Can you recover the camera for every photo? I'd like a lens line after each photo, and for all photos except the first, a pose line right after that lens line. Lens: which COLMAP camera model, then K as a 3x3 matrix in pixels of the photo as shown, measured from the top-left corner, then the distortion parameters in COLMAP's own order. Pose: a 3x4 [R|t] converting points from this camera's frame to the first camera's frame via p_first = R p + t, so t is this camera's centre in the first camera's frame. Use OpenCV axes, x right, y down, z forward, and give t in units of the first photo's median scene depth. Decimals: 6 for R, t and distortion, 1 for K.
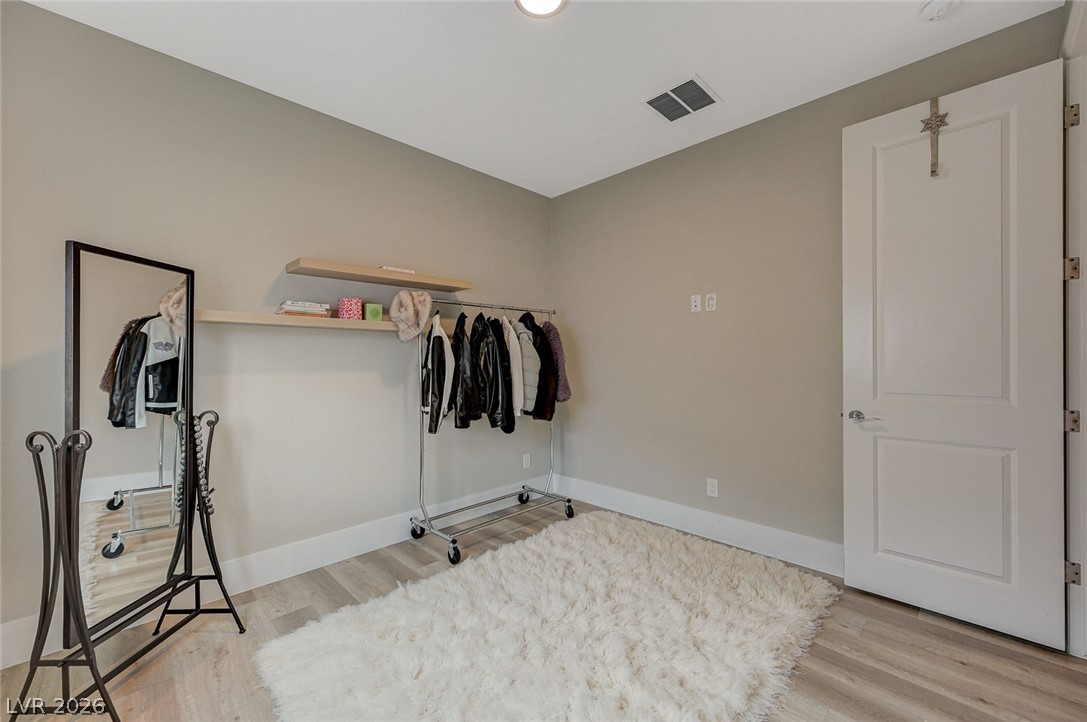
lens RADIAL K [[428.8, 0, 547.7], [0, 428.8, 364.0], [0, 0, 1]] dist [0.000390, -0.000196]
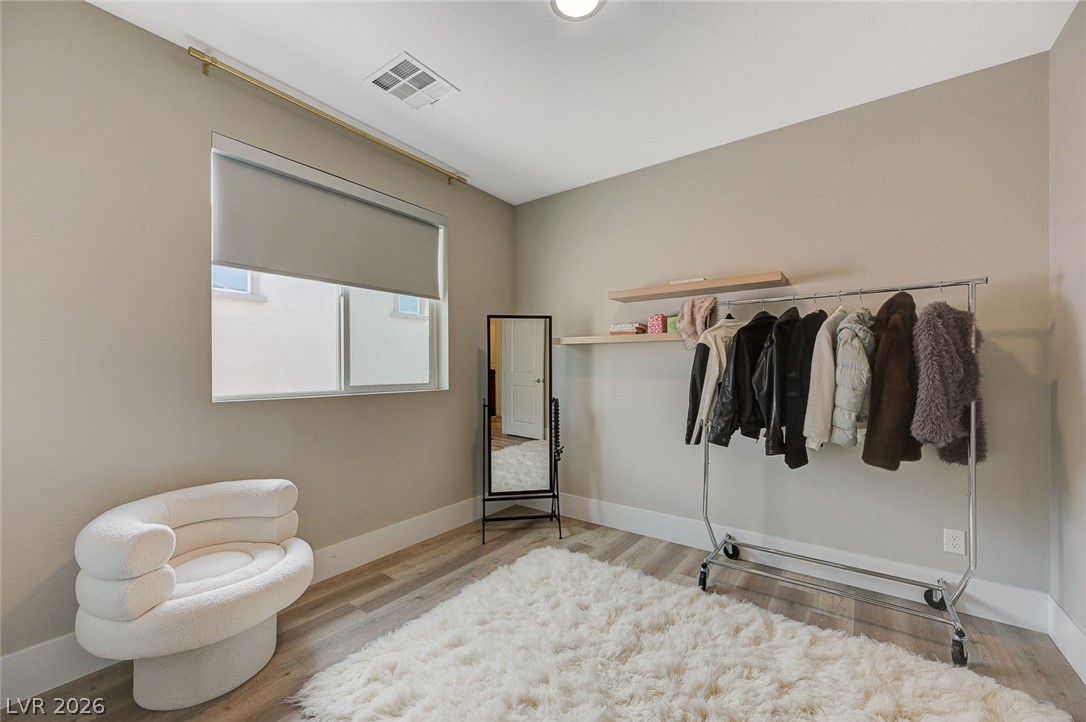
lens RADIAL K [[428.4, 0, 547.2], [0, 428.4, 364.0], [0, 0, 1]] dist [0.000390, -0.000196]
pose [[0.159737, 0.003517, -0.987153, 0.636611], [-0.005923, 0.999979, 0.002604, -0.021355], [0.987142, 0.005431, 0.159754, 0.514856]]
